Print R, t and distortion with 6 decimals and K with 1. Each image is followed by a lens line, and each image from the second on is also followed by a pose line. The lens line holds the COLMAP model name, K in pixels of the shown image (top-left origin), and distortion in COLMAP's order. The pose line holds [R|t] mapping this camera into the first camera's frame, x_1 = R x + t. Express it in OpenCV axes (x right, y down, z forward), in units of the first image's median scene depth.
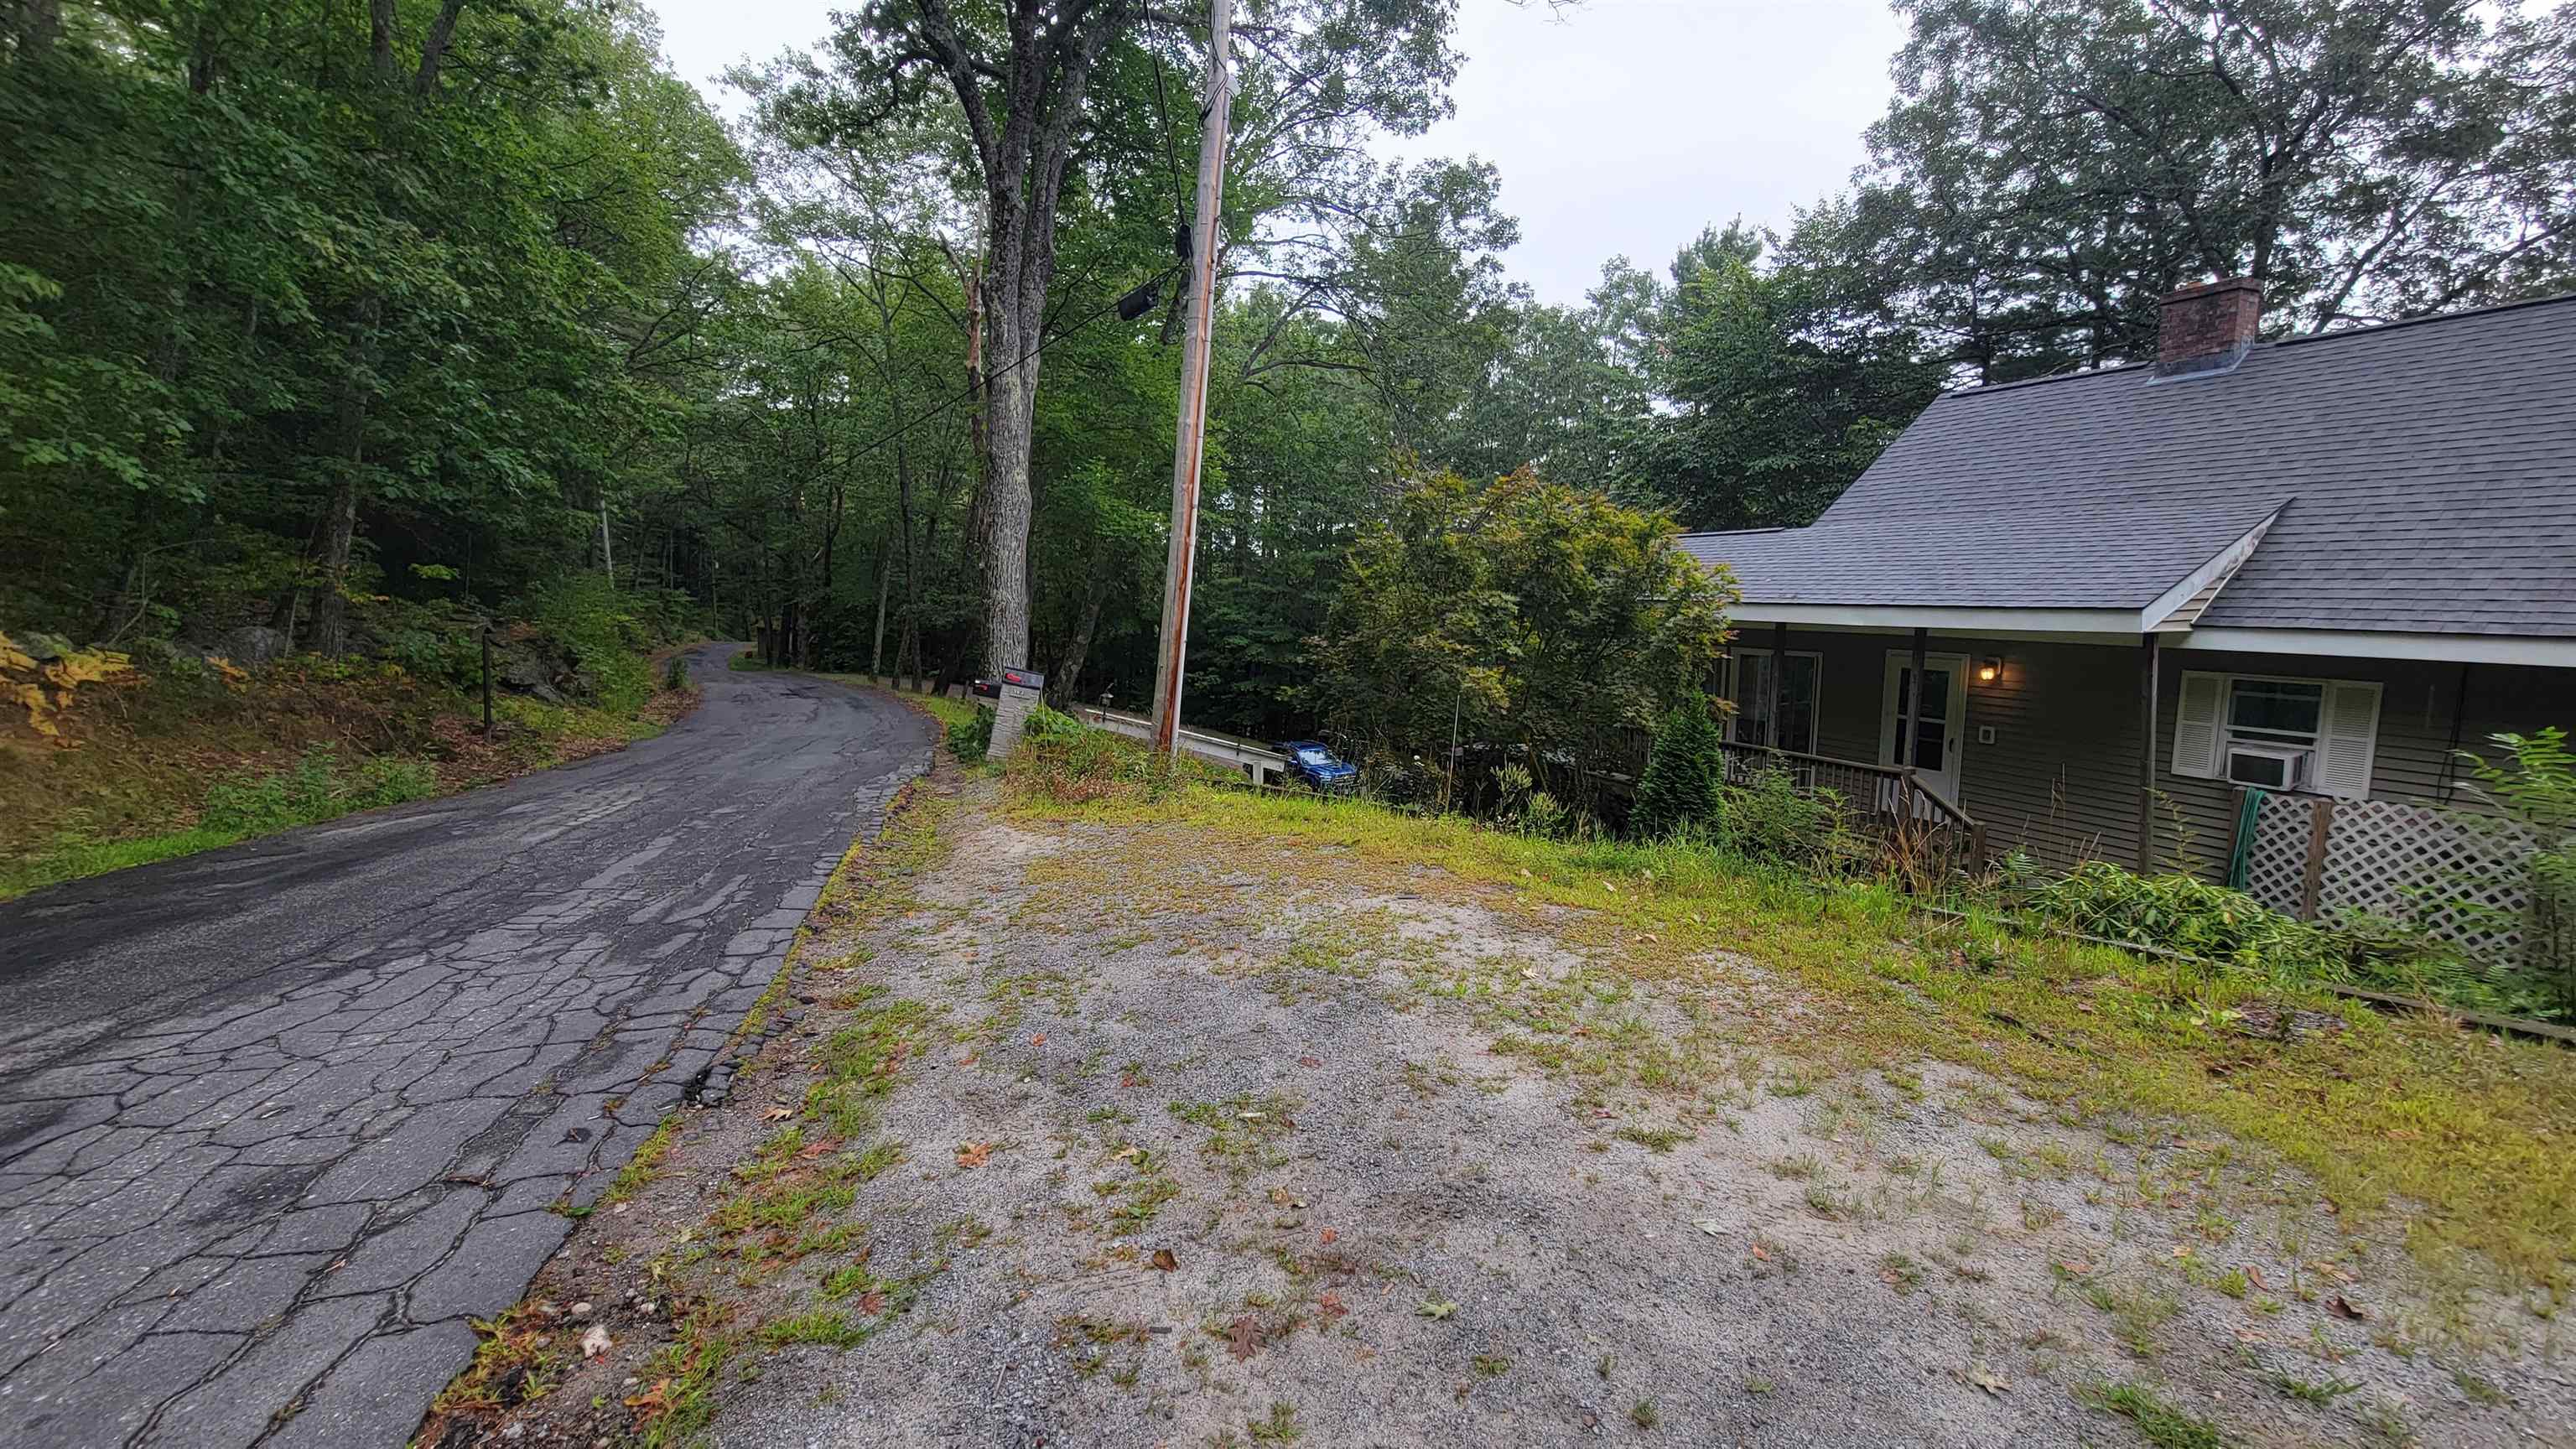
lens RADIAL K [[1045.2, 0, 1271.0], [0, 1045.2, 730.9], [0, 0, 1]] dist [-0.002432, -0.000186]
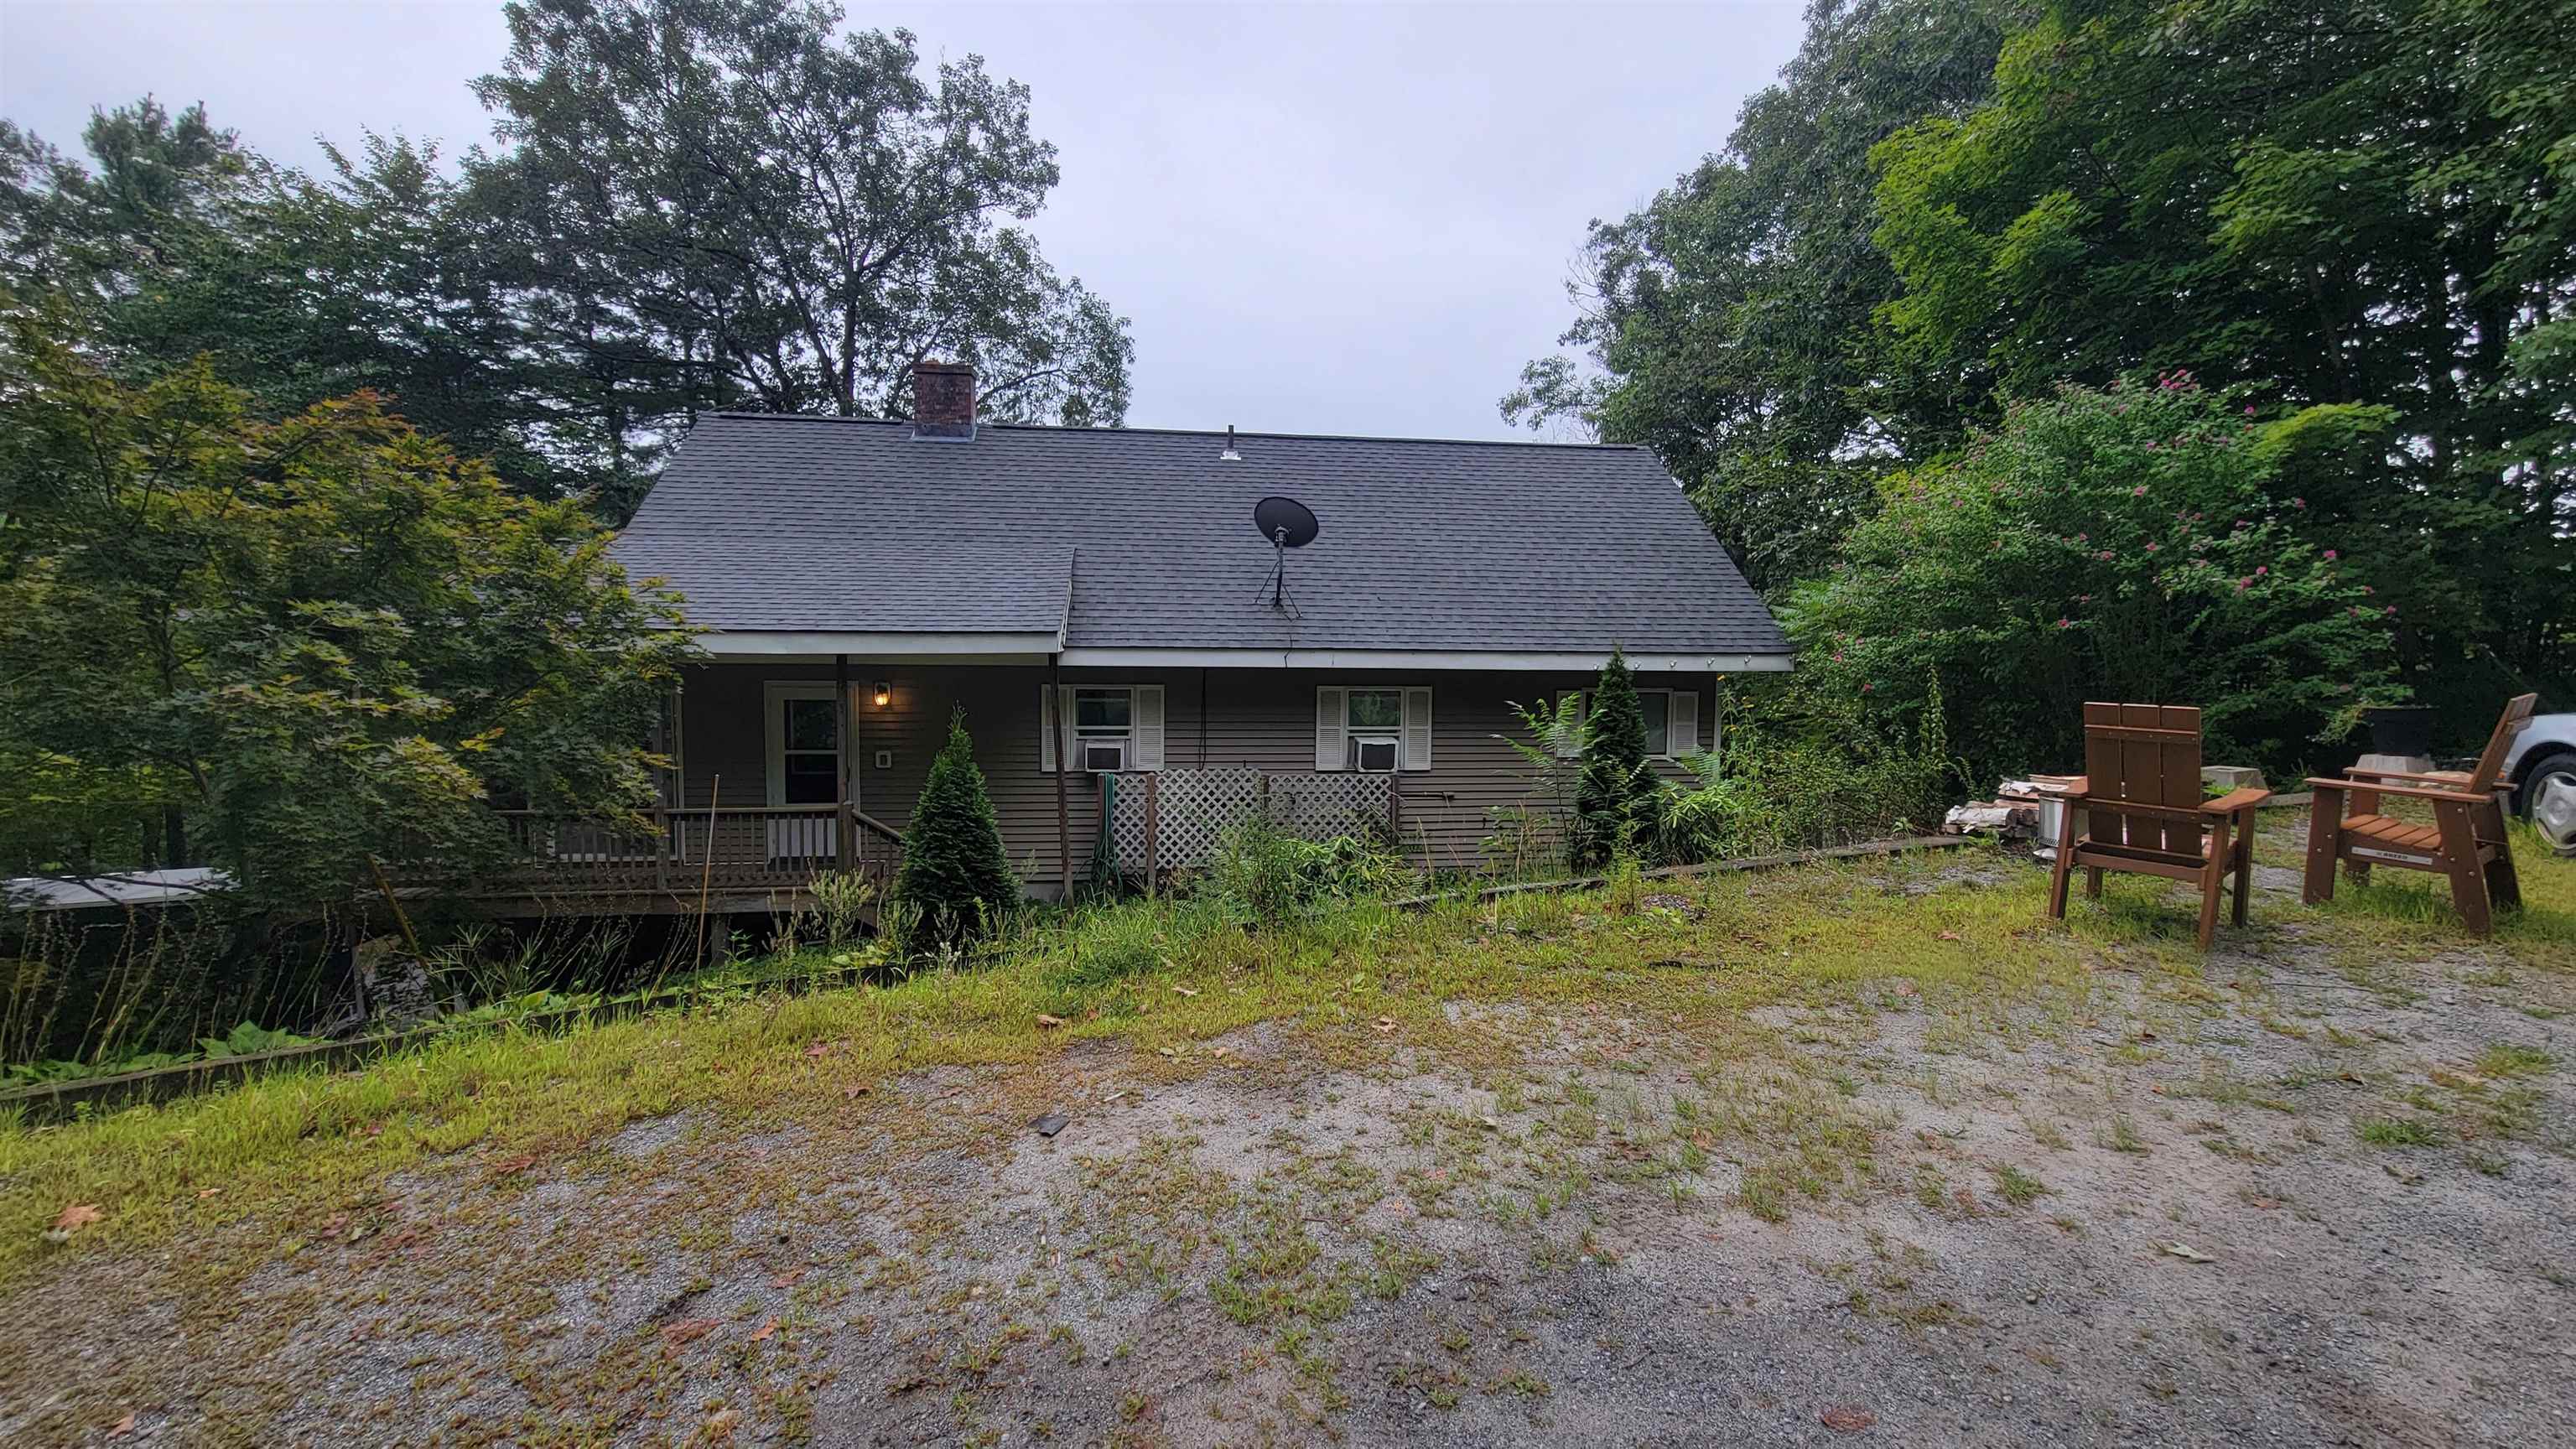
lens RADIAL K [[1045.2, 0, 1280.6], [0, 1045.2, 718.1], [0, 0, 1]] dist [-0.002432, -0.000186]
pose [[0.290030, -0.074021, 0.954151, -0.212535], [0.118220, 0.992139, 0.041033, -0.040067], [-0.949688, 0.100899, 0.296501, 0.424892]]
